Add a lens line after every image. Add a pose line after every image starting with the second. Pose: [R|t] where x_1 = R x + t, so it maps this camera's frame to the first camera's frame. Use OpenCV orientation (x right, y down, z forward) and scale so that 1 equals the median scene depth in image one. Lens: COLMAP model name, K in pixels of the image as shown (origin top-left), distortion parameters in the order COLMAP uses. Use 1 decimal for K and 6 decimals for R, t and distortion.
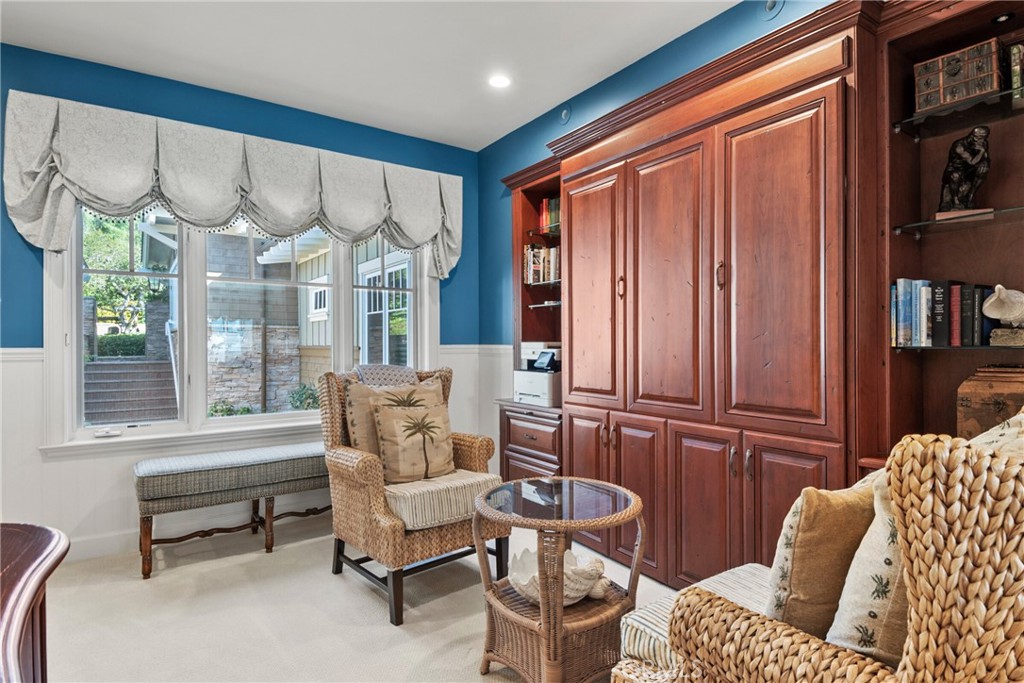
lens RADIAL K [[538.8, 0, 512.5], [0, 538.8, 350.6], [0, 0, 1]] dist [-0.001167, -0.000173]
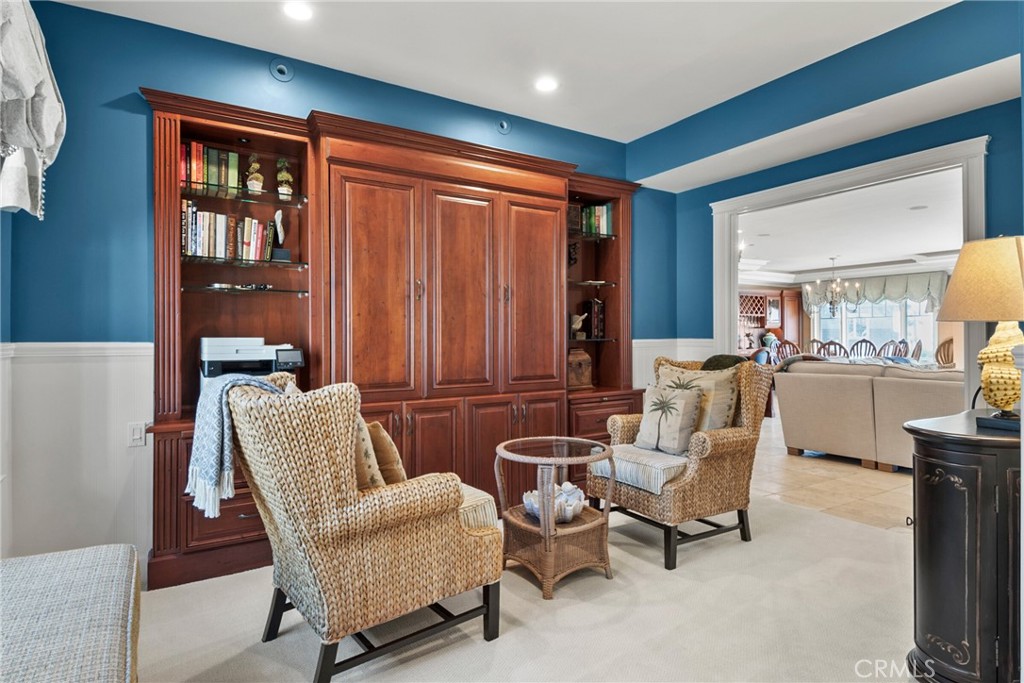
lens RADIAL K [[555.3, 0, 511.8], [0, 555.3, 324.1], [0, 0, 1]] dist [-0.001118, -0.000085]
pose [[0.037021, 0.006675, 0.999292, -1.162563], [0.006051, 0.999958, -0.006904, -0.042957], [-0.999296, 0.006302, 0.036979, 0.926144]]
